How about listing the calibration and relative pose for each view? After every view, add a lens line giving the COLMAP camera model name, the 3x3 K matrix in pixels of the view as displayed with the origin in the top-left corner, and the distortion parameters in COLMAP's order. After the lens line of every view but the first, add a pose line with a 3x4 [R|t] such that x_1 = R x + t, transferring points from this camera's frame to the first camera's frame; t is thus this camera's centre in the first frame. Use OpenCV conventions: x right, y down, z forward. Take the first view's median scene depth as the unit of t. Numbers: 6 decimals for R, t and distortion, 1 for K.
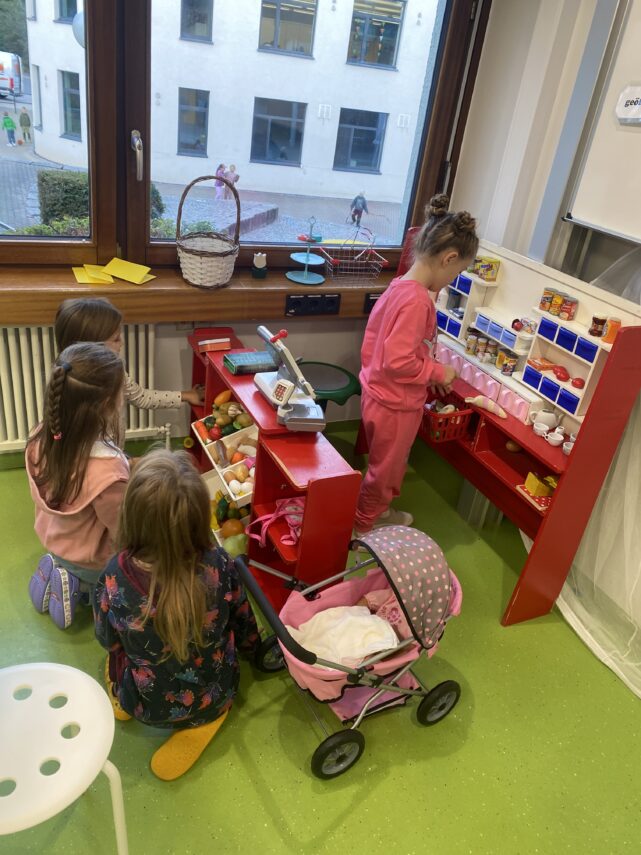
lens RADIAL K [[657.6, 0, 320.5], [0, 657.6, 427.5], [0, 0, 1]] dist [0.000877, -0.000981]
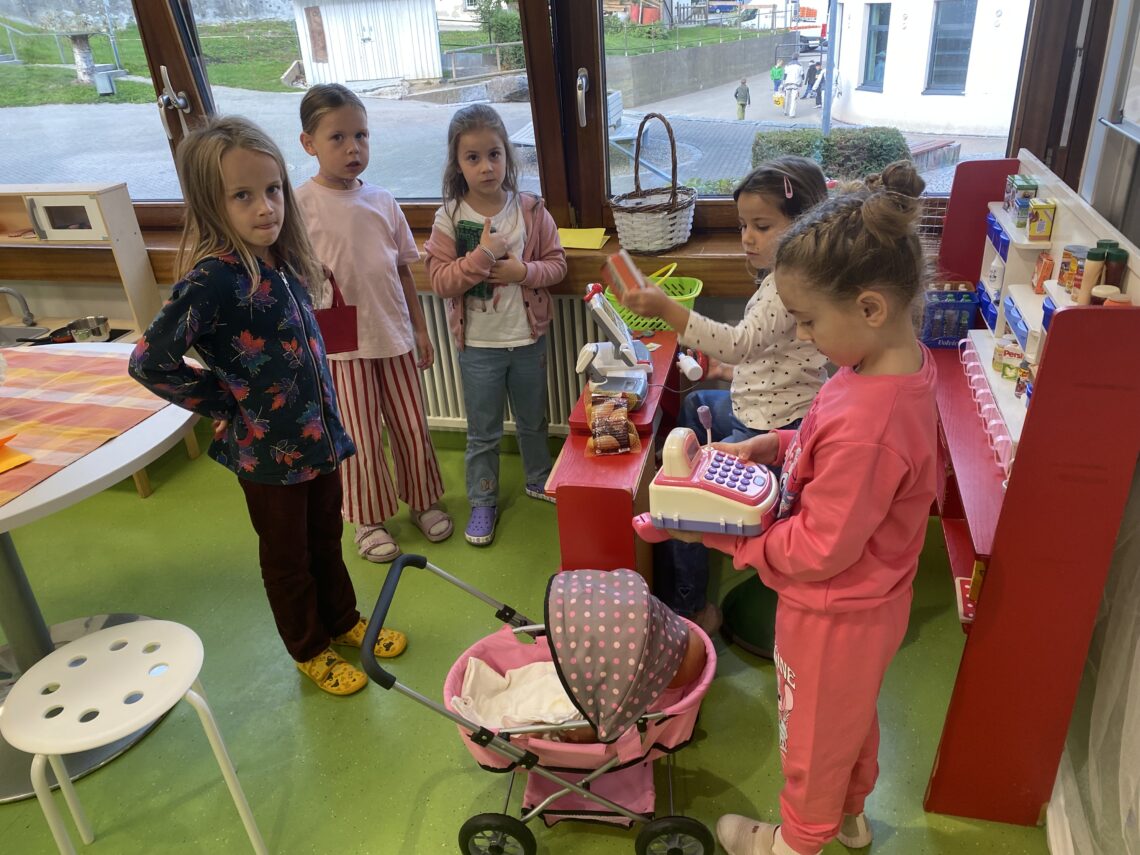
lens RADIAL K [[876.8, 0, 570.0], [0, 876.8, 427.5], [0, 0, 1]] dist [0.000877, -0.000981]
pose [[0.789358, 0.107630, -0.604425, 0.655335], [-0.134531, 0.990909, 0.000758, 0.007322], [0.599011, 0.080716, 0.796662, 0.204988]]
